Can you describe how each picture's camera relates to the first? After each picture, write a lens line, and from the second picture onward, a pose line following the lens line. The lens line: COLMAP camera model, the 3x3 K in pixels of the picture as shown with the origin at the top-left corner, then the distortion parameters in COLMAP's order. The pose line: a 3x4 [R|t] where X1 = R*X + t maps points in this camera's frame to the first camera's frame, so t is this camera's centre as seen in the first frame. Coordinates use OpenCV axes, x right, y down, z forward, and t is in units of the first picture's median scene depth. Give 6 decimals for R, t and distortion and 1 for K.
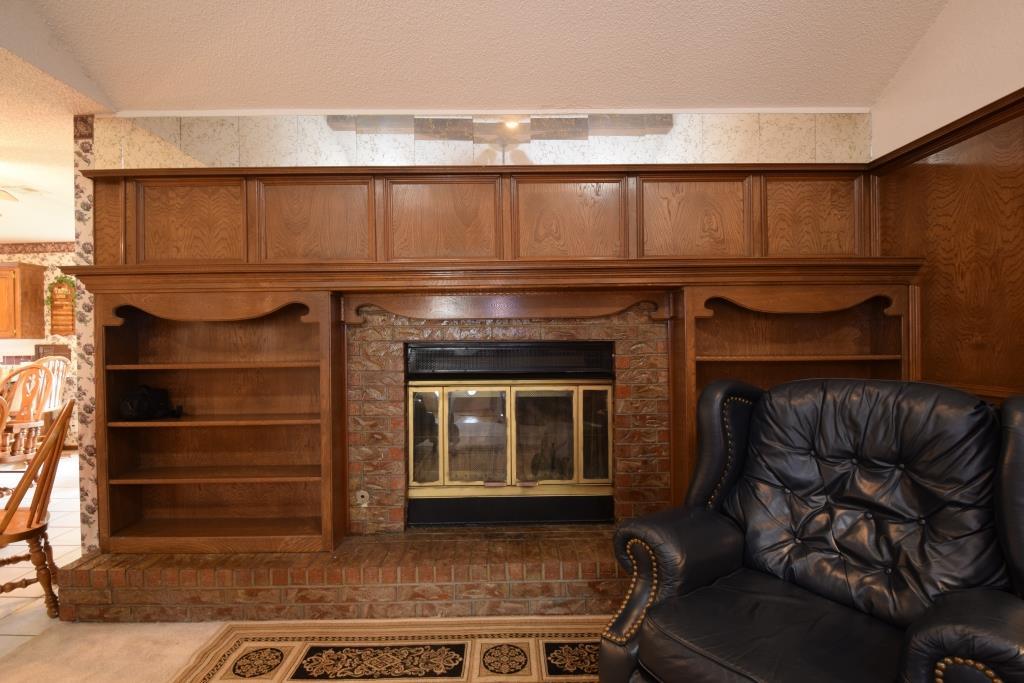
lens RADIAL K [[469.8, 0, 510.9], [0, 469.8, 346.4], [0, 0, 1]] dist [0.011706, -0.020604]
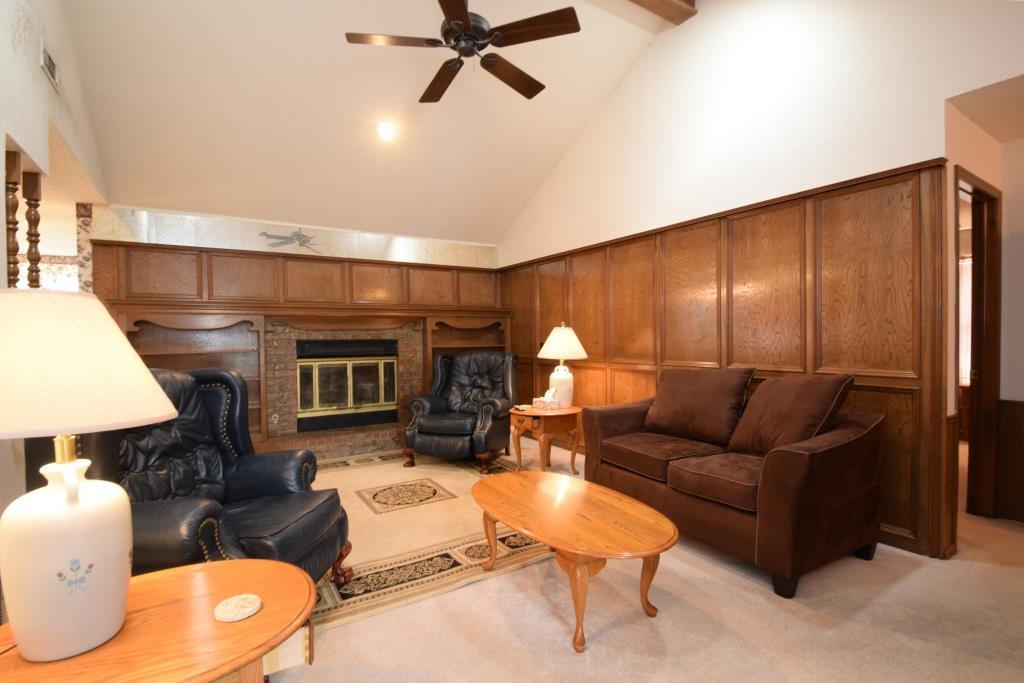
lens RADIAL K [[469.8, 0, 510.9], [0, 469.8, 346.4], [0, 0, 1]] dist [0.011706, -0.020604]
pose [[0.855438, -0.008653, 0.517833, -0.486179], [0.009400, 0.999955, 0.001180, 0.024420], [-0.517820, 0.003858, 0.855481, -1.214100]]
